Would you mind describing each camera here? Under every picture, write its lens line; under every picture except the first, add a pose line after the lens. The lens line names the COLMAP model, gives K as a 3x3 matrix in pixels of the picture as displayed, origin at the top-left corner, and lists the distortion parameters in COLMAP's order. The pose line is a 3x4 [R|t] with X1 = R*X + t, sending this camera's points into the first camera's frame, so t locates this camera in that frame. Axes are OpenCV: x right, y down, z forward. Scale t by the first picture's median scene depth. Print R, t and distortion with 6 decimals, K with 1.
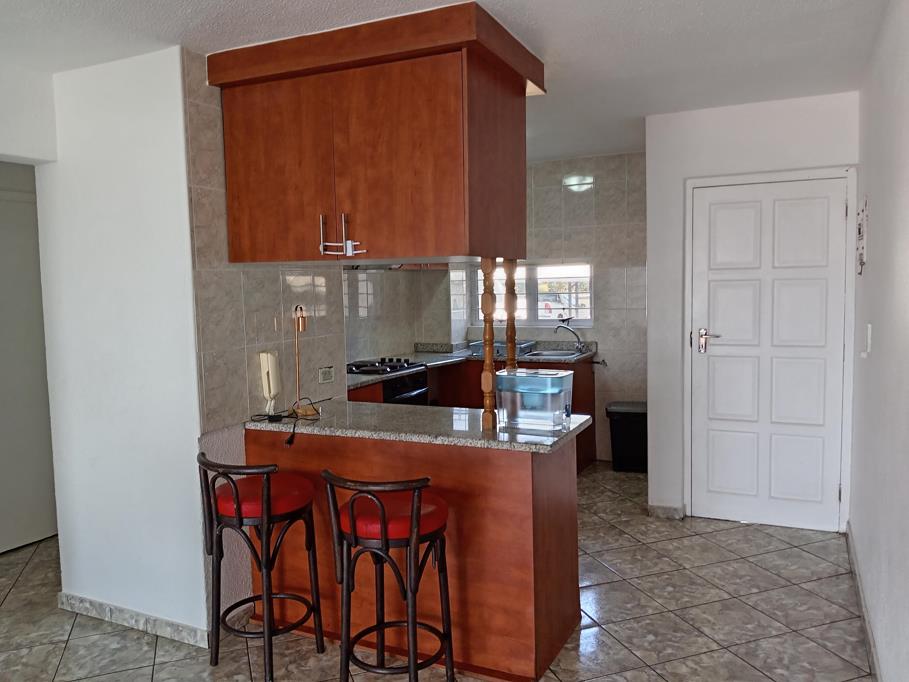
lens RADIAL K [[732.9, 0, 447.8], [0, 732.9, 338.7], [0, 0, 1]] dist [0.062343, -0.109644]
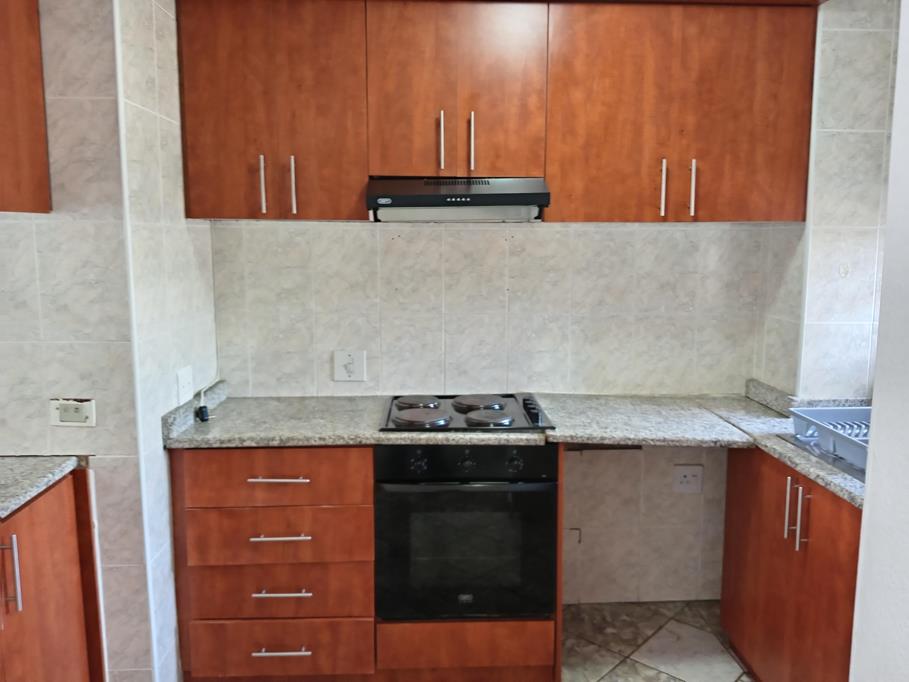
lens RADIAL K [[732.9, 0, 428.6], [0, 732.9, 343.3], [0, 0, 1]] dist [0.062343, -0.109644]
pose [[0.480821, 0.150894, -0.863737, 0.278054], [-0.088334, 0.988405, 0.123499, -0.060406], [0.872358, 0.016916, 0.488575, 0.617457]]
